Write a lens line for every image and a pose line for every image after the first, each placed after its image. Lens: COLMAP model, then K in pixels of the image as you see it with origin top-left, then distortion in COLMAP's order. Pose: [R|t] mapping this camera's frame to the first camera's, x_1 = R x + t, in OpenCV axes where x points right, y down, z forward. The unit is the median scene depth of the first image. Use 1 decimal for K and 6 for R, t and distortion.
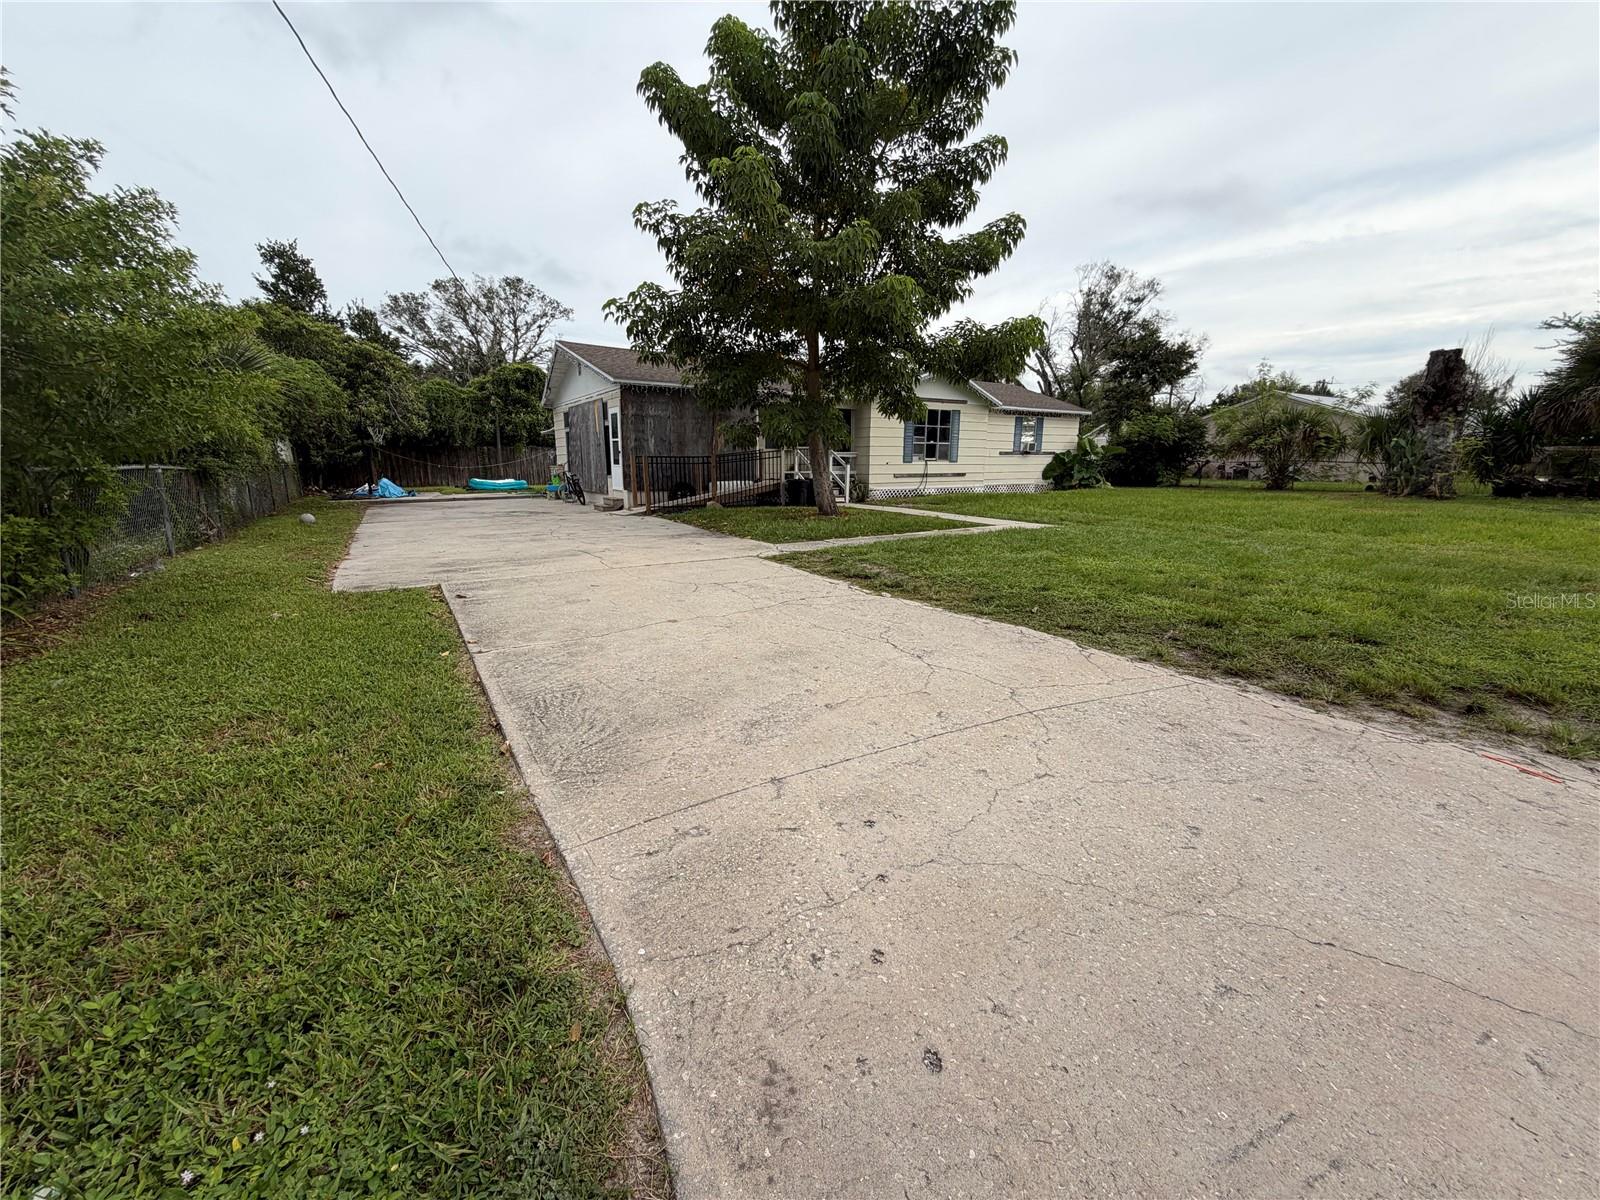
lens RADIAL K [[646.3, 0, 801.0], [0, 646.3, 604.7], [0, 0, 1]] dist [-0.000901, 0.000029]
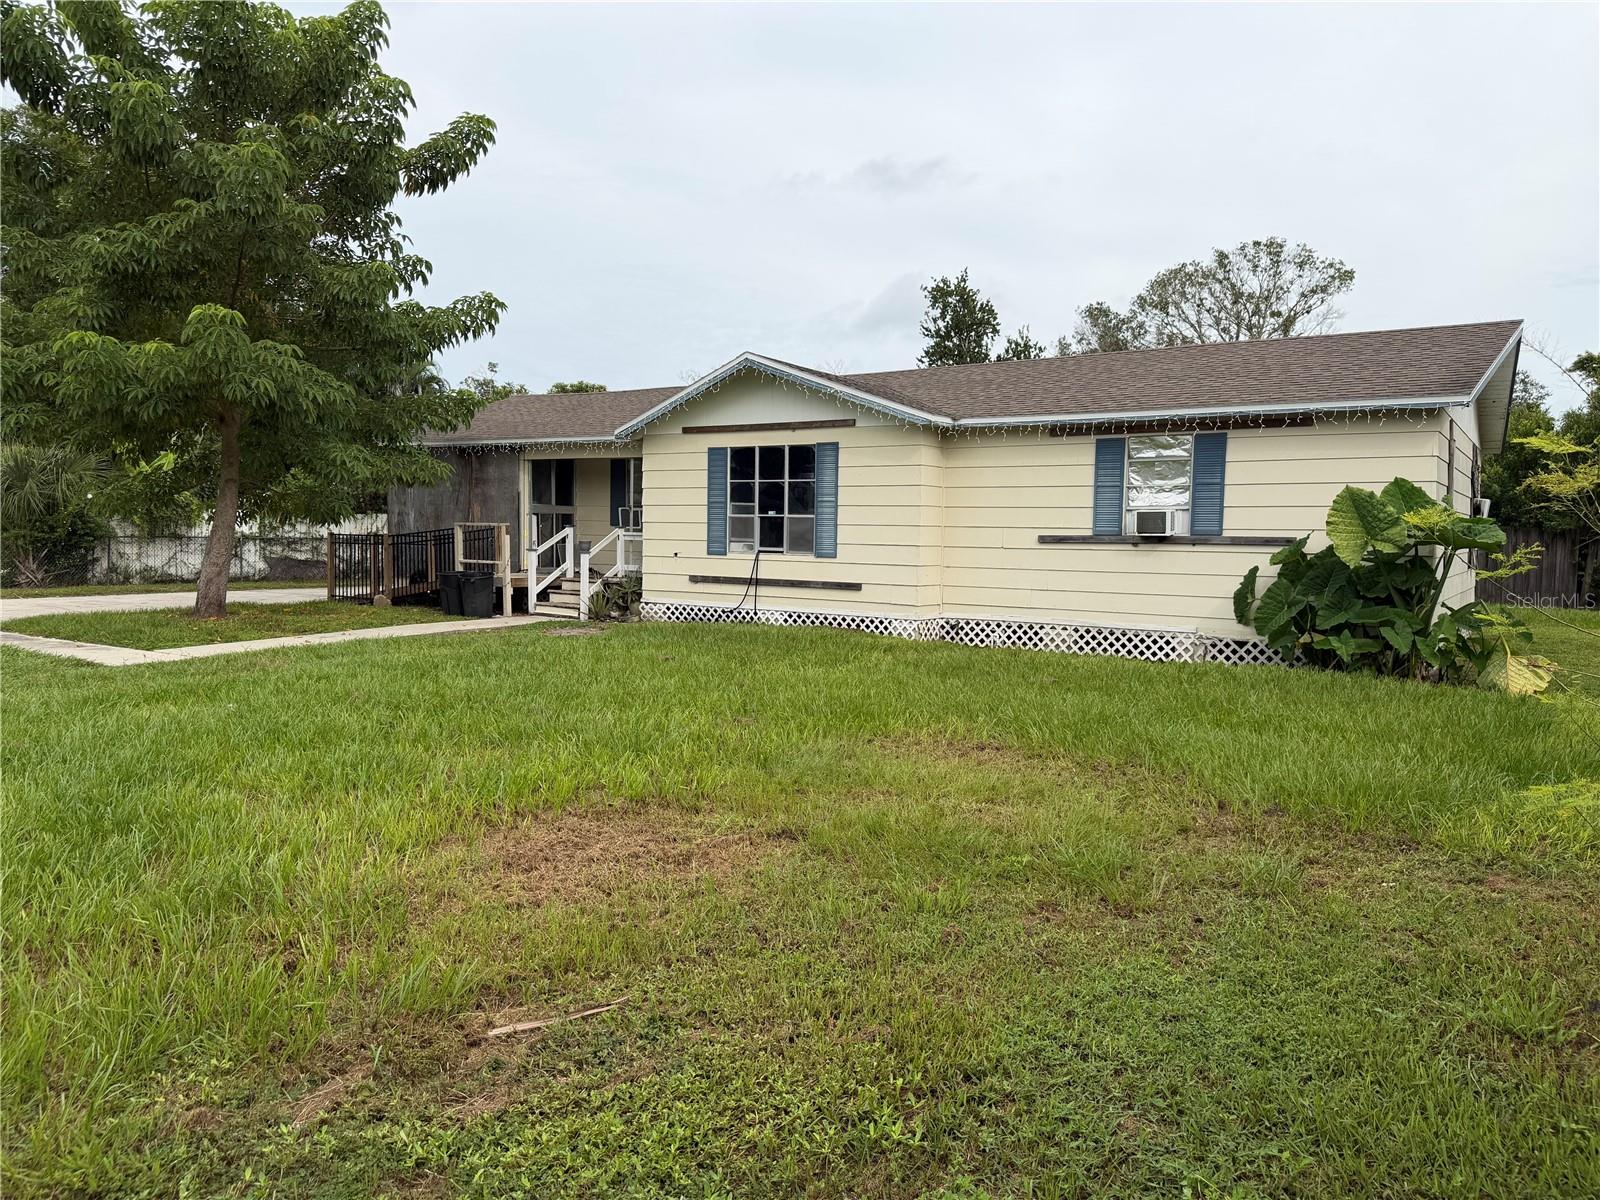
lens RADIAL K [[1106.3, 0, 800.9], [0, 1106.3, 599.8], [0, 0, 1]] dist [0.056240, 0.000290]
pose [[0.370661, 0.068433, -0.926244, 0.939747], [-0.214520, 0.976624, -0.013691, -0.180314], [0.903655, 0.203773, 0.376676, 0.714935]]
